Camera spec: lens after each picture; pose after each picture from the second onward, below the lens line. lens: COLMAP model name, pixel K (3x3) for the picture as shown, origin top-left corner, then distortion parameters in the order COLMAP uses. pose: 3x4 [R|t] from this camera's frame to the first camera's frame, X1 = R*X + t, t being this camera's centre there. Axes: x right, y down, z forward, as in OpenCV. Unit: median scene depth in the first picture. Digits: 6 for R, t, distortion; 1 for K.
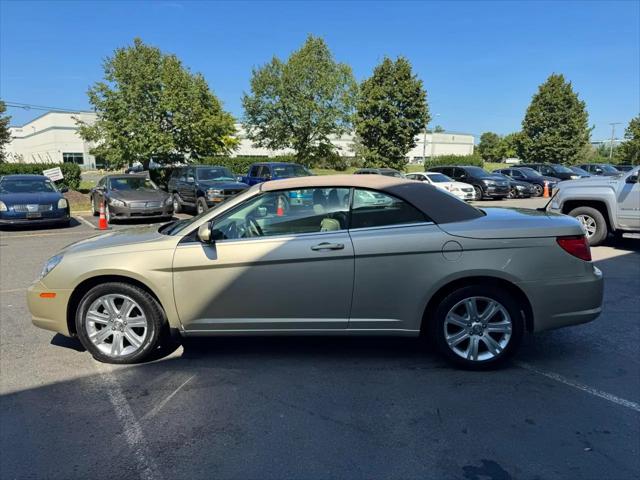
lens RADIAL K [[452.7, 0, 326.7], [0, 452.7, 250.7], [0, 0, 1]] dist [0.033936, -0.042074]
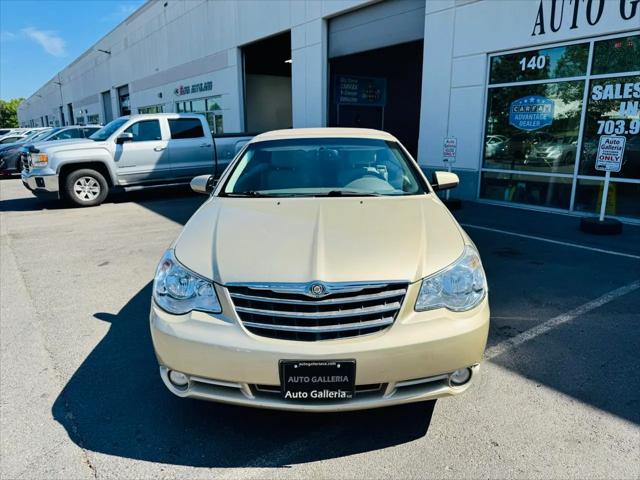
lens RADIAL K [[452.7, 0, 322.4], [0, 452.7, 243.6], [0, 0, 1]] dist [0.033936, -0.042074]
pose [[-0.031487, -0.230414, 0.972583, -0.256253], [0.186855, 0.954553, 0.232192, -0.038412], [-0.981883, 0.189043, 0.012998, 0.254230]]
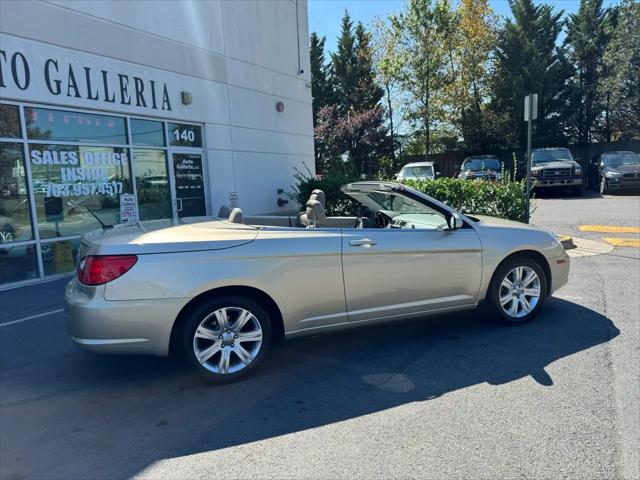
lens RADIAL K [[452.7, 0, 324.9], [0, 452.7, 243.7], [0, 0, 1]] dist [0.033936, -0.042074]
pose [[-0.904658, 0.100278, -0.414171, 0.112301], [-0.030726, 0.954039, 0.298102, -0.083237], [0.425029, 0.282406, -0.859999, 0.480316]]
